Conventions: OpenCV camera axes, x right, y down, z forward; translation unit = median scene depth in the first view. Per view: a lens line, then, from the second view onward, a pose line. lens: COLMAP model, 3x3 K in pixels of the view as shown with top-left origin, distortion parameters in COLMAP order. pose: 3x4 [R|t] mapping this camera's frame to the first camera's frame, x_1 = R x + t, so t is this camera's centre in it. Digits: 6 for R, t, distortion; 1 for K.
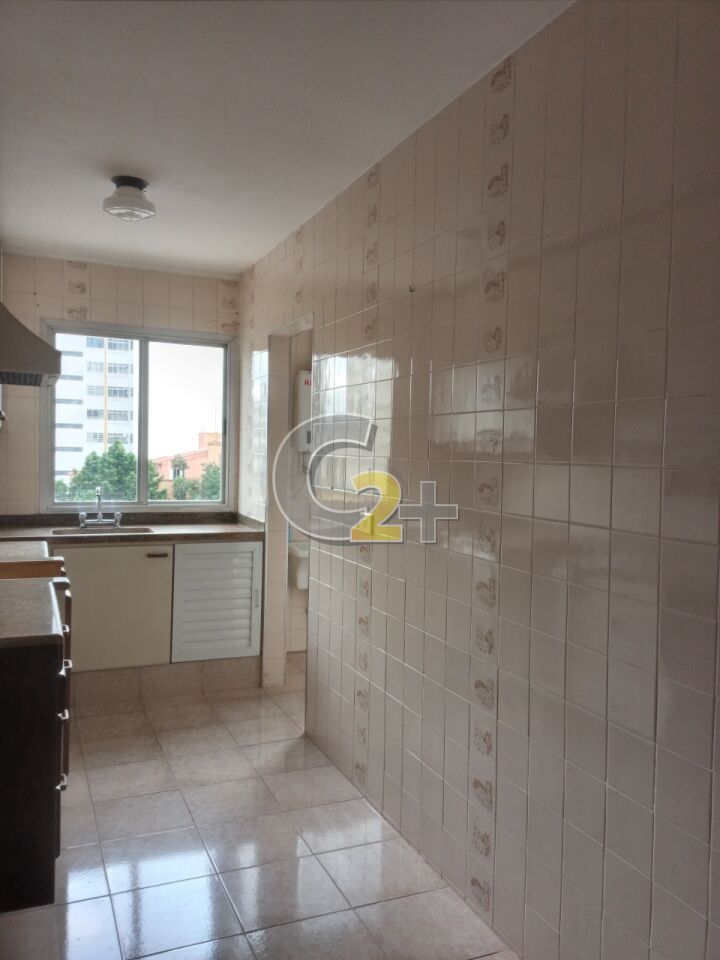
lens RADIAL K [[759.2, 0, 359.6], [0, 759.2, 479.1], [0, 0, 1]] dist [0.089510, -0.019072]
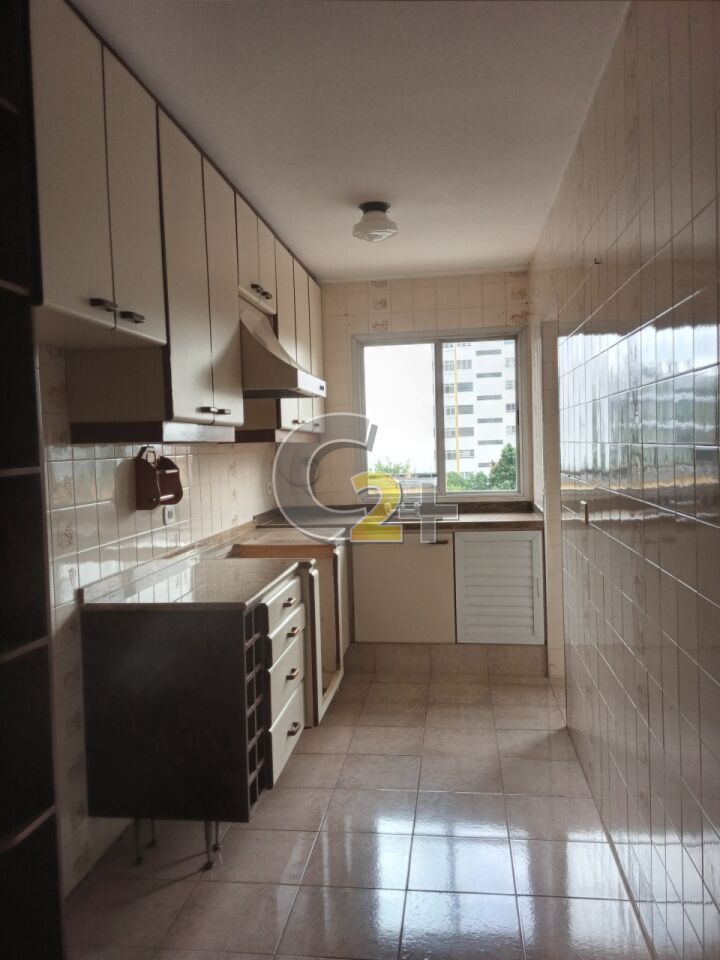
lens RADIAL K [[759.2, 0, 361.3], [0, 759.2, 479.4], [0, 0, 1]] dist [0.089510, -0.019072]
pose [[0.857330, -0.025937, -0.514113, 0.188306], [0.033710, 0.999415, 0.005794, 0.001314], [0.513662, -0.022298, 0.857703, 0.025188]]
